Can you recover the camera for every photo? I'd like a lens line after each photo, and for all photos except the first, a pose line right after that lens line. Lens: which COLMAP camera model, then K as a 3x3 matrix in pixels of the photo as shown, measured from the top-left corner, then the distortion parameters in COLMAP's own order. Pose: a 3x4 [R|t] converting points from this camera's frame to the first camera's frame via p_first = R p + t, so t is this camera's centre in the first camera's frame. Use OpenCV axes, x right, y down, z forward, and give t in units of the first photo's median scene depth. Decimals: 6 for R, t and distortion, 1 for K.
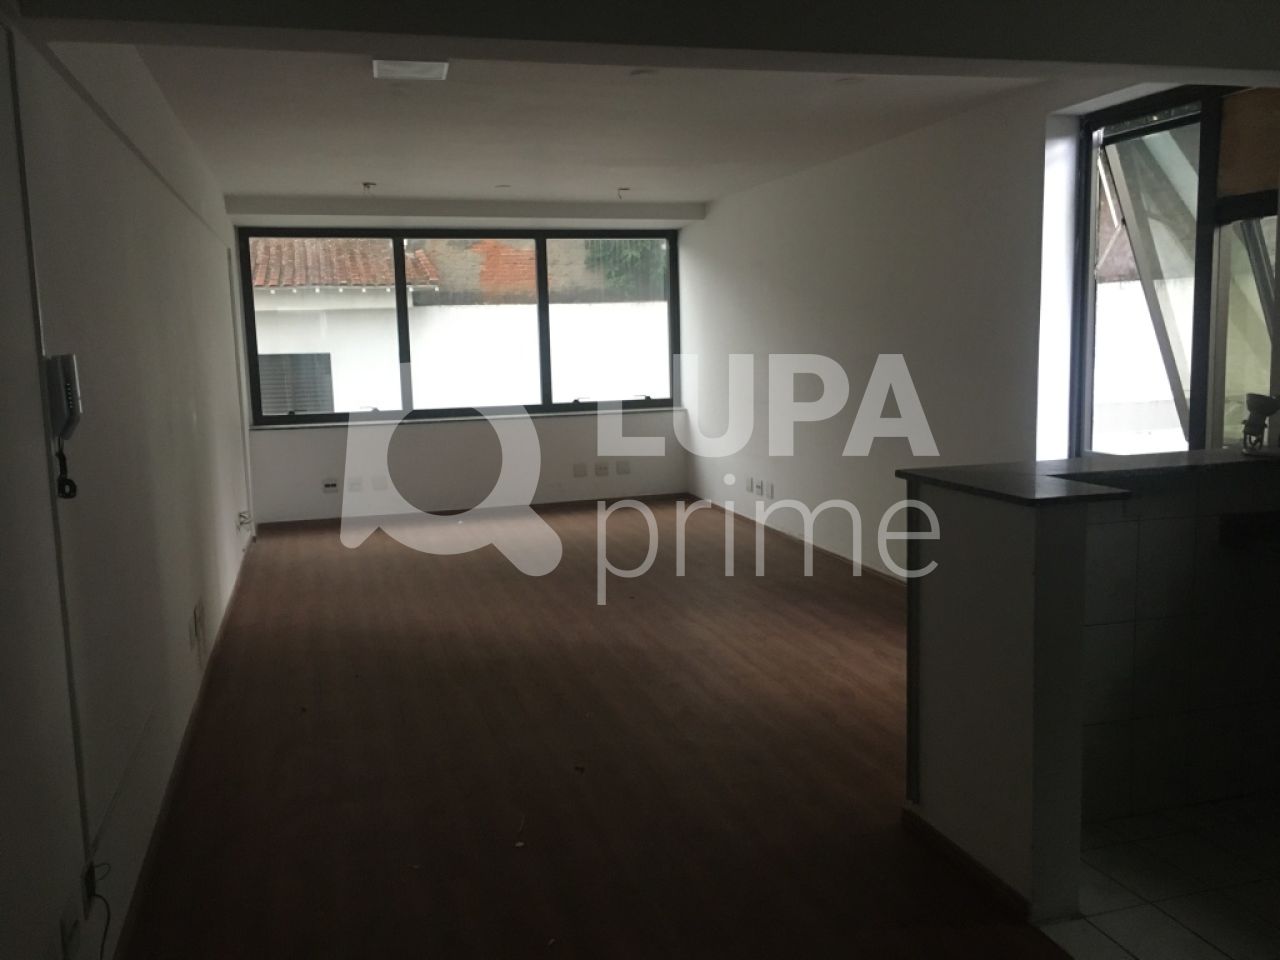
lens RADIAL K [[1096.4, 0, 634.6], [0, 1096.4, 485.4], [0, 0, 1]] dist [0.082139, -0.100464]
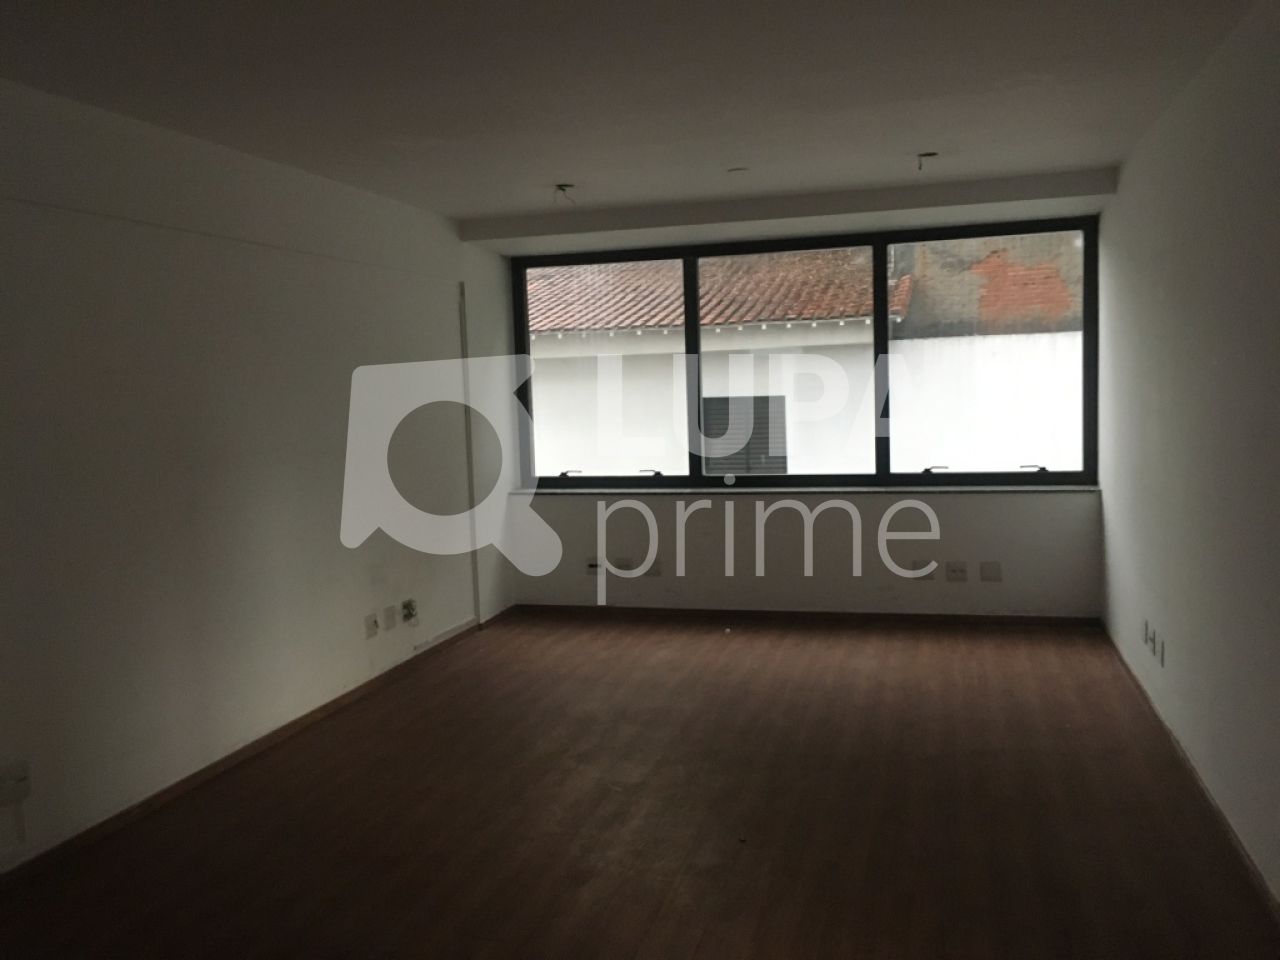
lens RADIAL K [[1096.4, 0, 633.4], [0, 1096.4, 480.6], [0, 0, 1]] dist [0.082139, -0.100464]
pose [[0.847482, 0.043146, -0.529068, 0.172525], [-0.061736, 0.997939, -0.017509, -0.050120], [0.527222, 0.047501, 0.848399, 0.325379]]
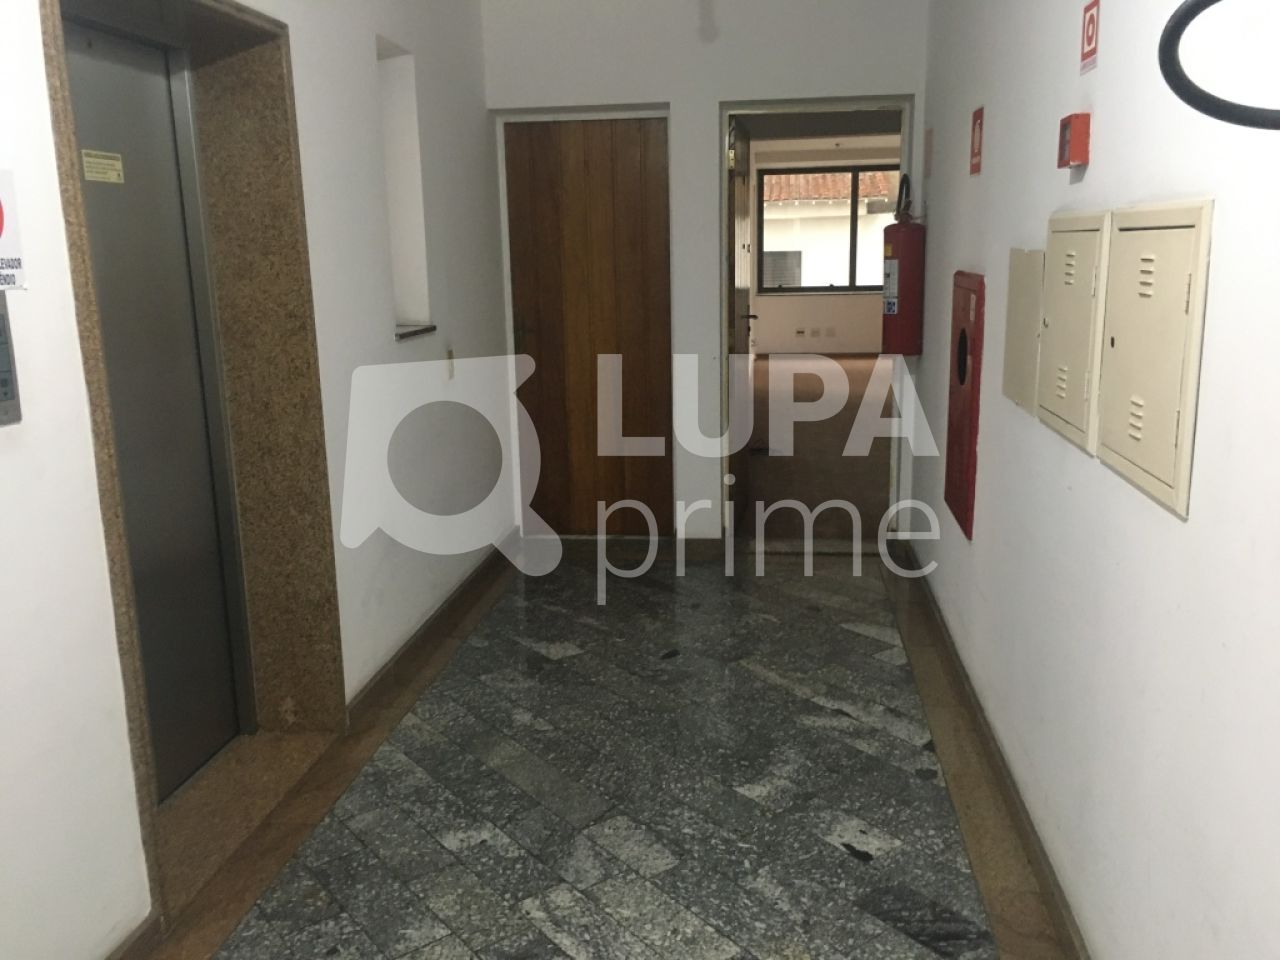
lens RADIAL K [[1096.4, 0, 642.9], [0, 1096.4, 484.1], [0, 0, 1]] dist [0.082139, -0.100464]
pose [[0.921364, 0.088001, -0.378609, 0.136960], [-0.055932, 0.993914, 0.094903, 0.080174], [0.384656, -0.066264, 0.920678, -0.571674]]
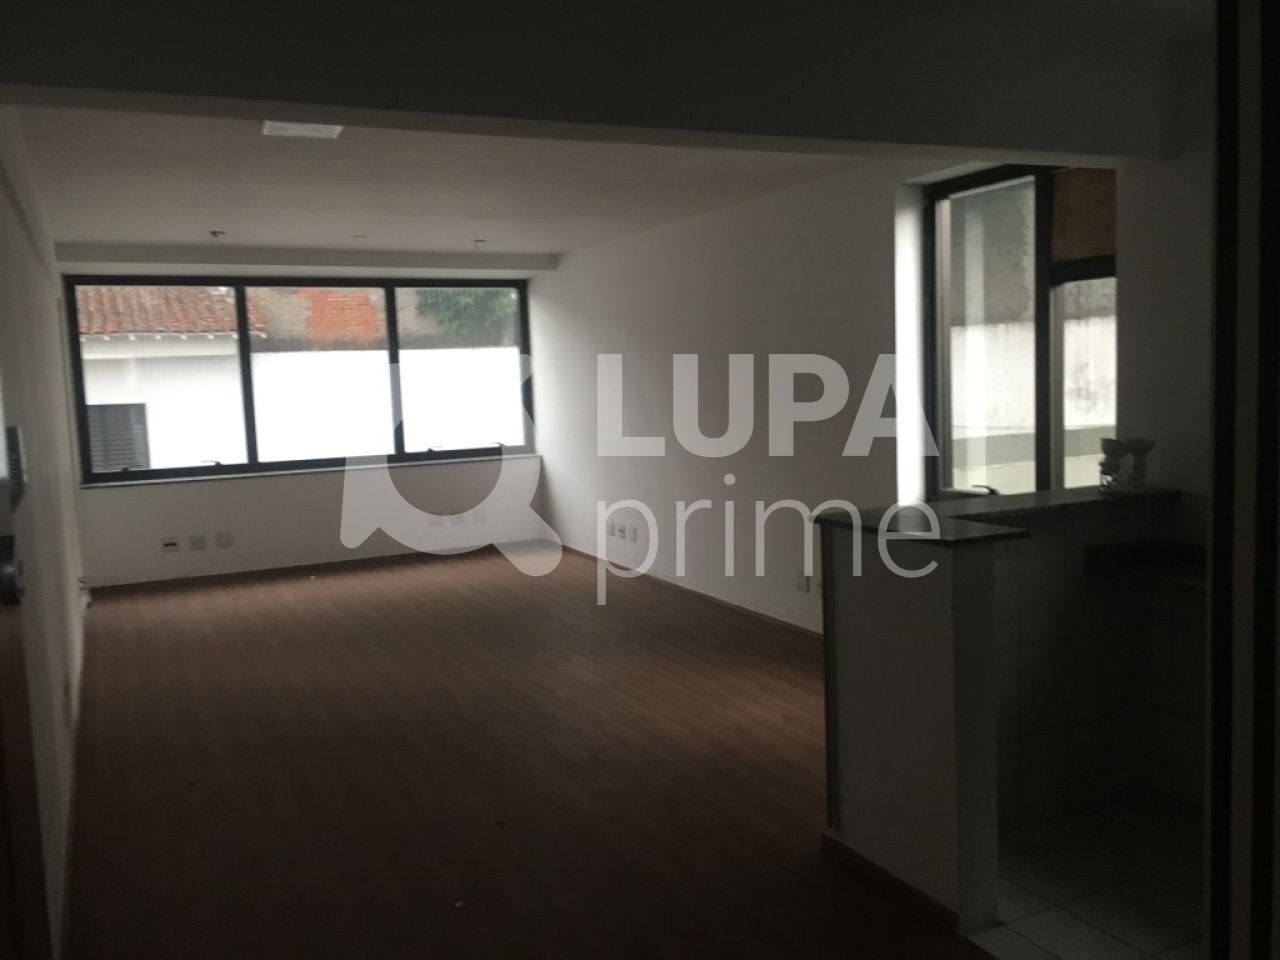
lens RADIAL K [[1096.4, 0, 635.5], [0, 1096.4, 482.3], [0, 0, 1]] dist [0.082139, -0.100464]
pose [[0.985913, -0.025817, 0.165254, -0.037282], [0.032464, 0.998764, -0.037646, -0.004312], [-0.164078, 0.042481, 0.985532, -0.009115]]
